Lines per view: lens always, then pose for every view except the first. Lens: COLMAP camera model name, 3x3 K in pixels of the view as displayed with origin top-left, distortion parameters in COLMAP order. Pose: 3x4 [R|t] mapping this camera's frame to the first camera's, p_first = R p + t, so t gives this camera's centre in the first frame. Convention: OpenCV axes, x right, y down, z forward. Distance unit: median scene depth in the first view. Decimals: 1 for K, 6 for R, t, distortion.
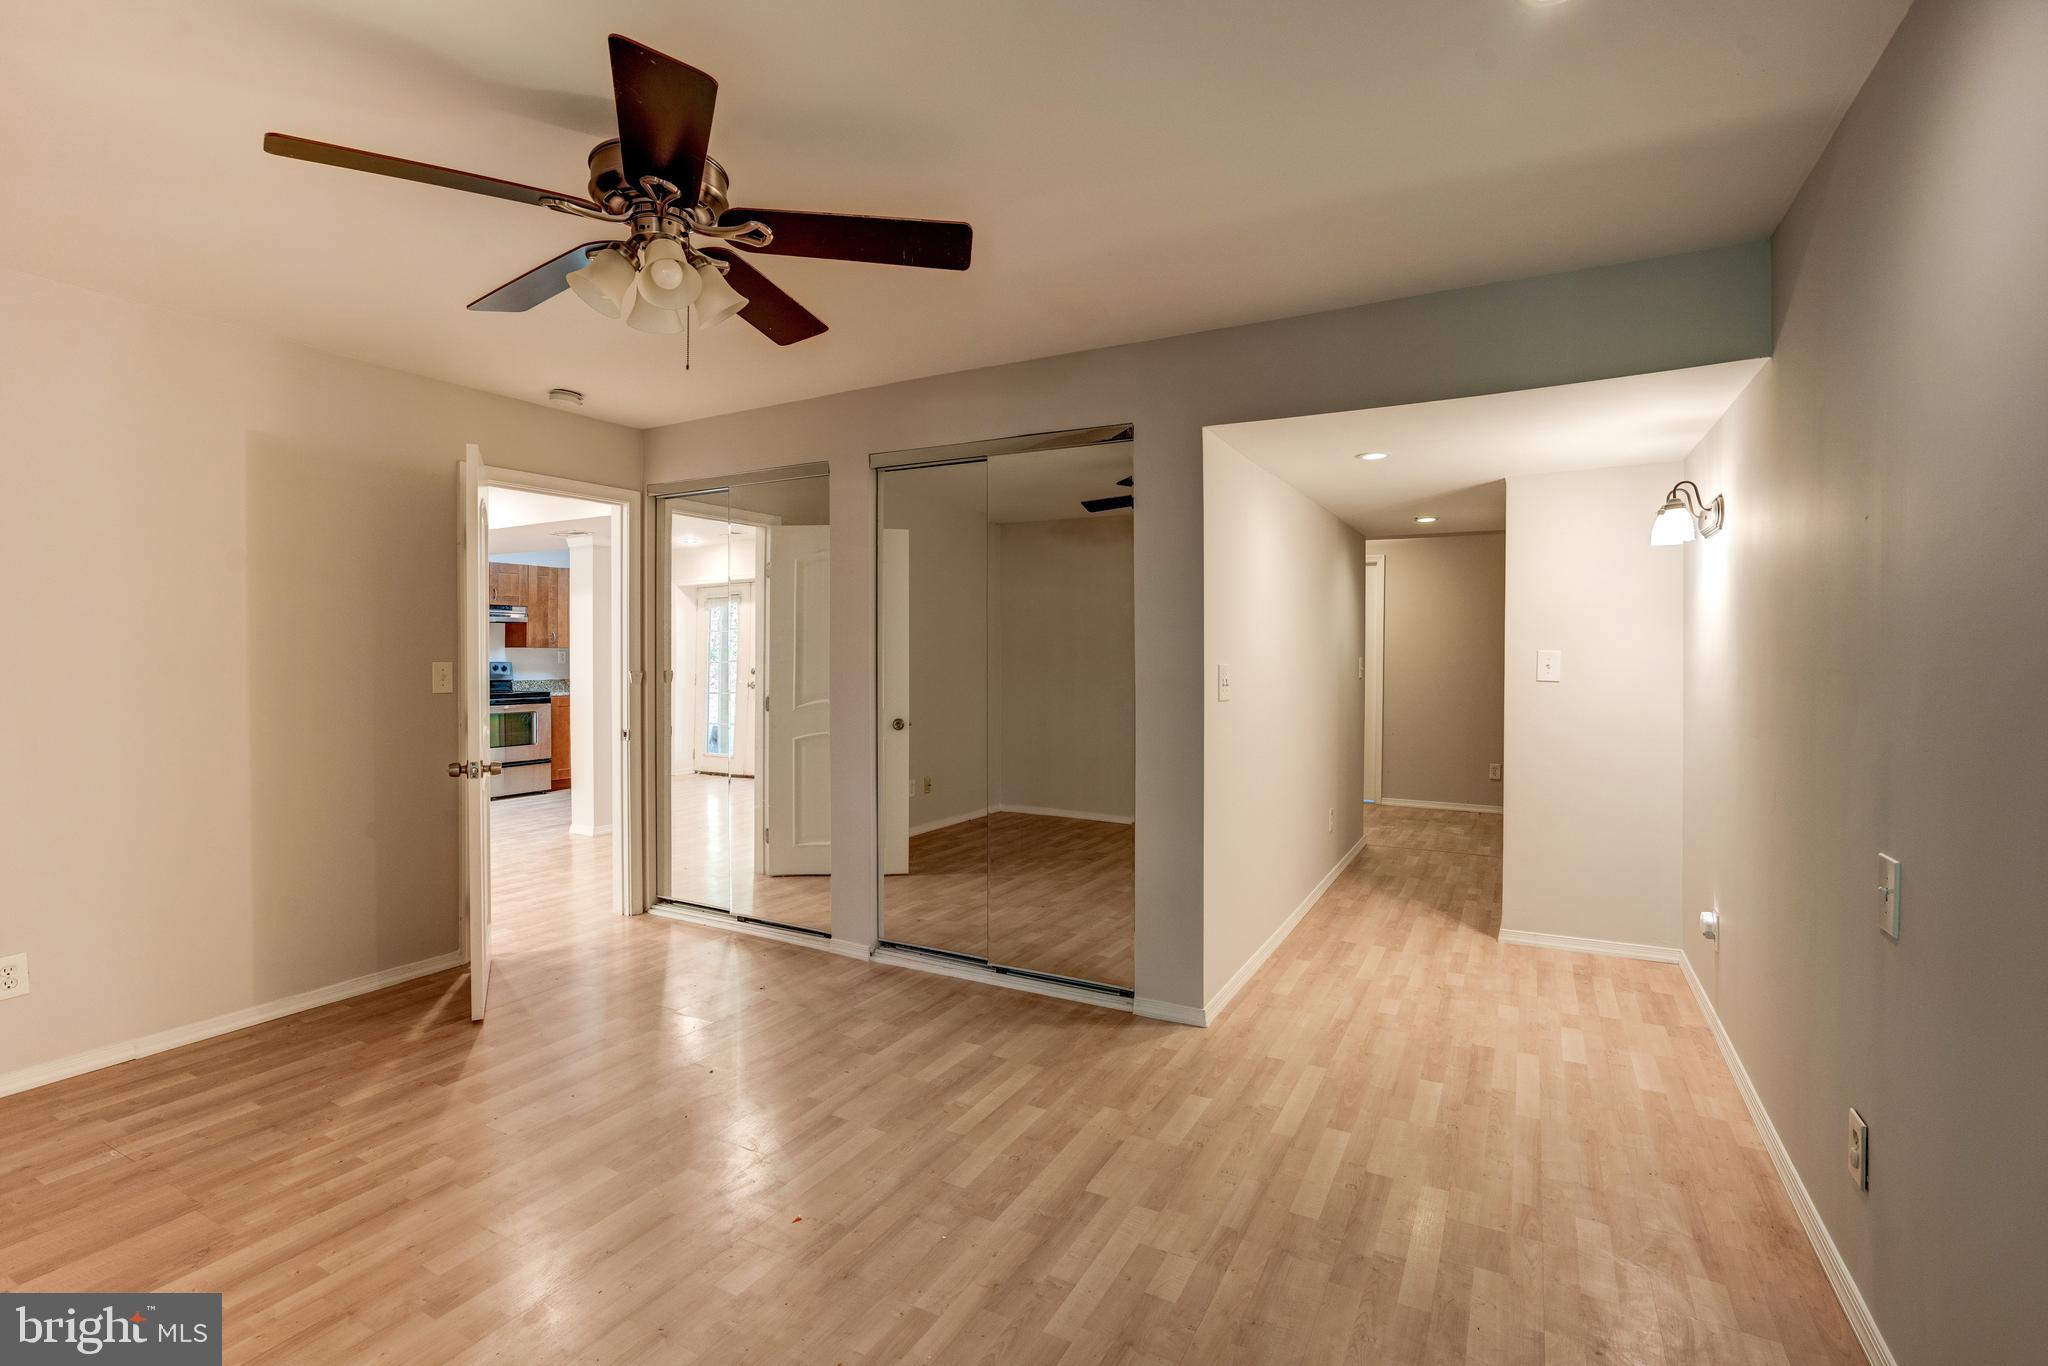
lens RADIAL K [[951.1, 0, 1010.6], [0, 951.1, 662.9], [0, 0, 1]] dist [-0.010822, 0.001635]
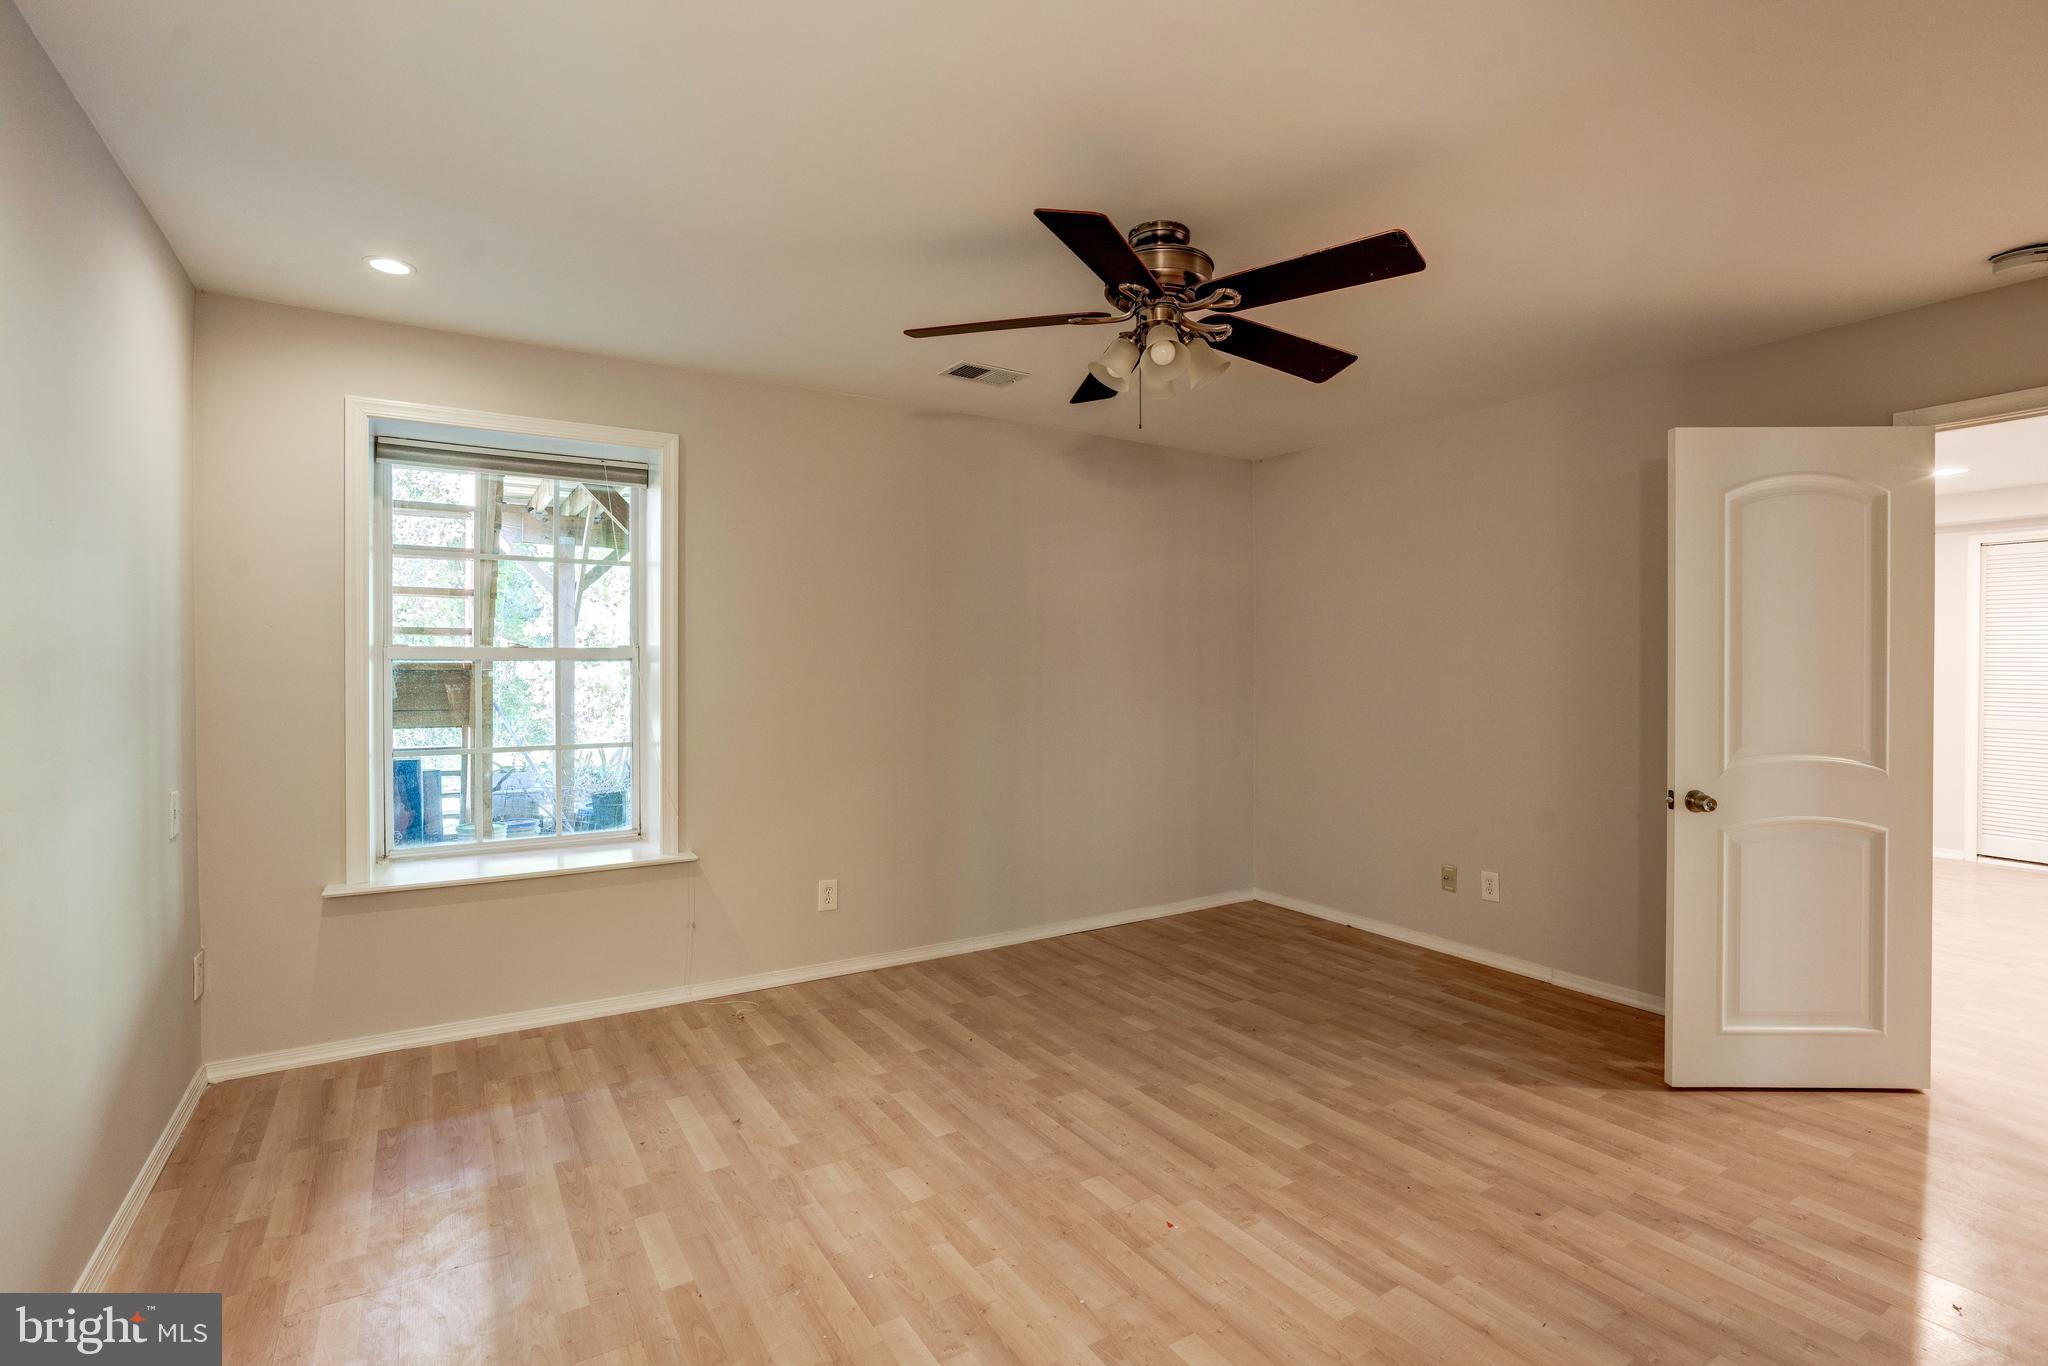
lens RADIAL K [[951.1, 0, 1012.5], [0, 951.1, 684.2], [0, 0, 1]] dist [-0.010822, 0.001635]
pose [[-0.474500, 0.018031, -0.880071, 0.602711], [-0.013136, 0.999534, 0.027561, -0.009293], [0.880157, 0.024638, -0.474042, 1.088124]]
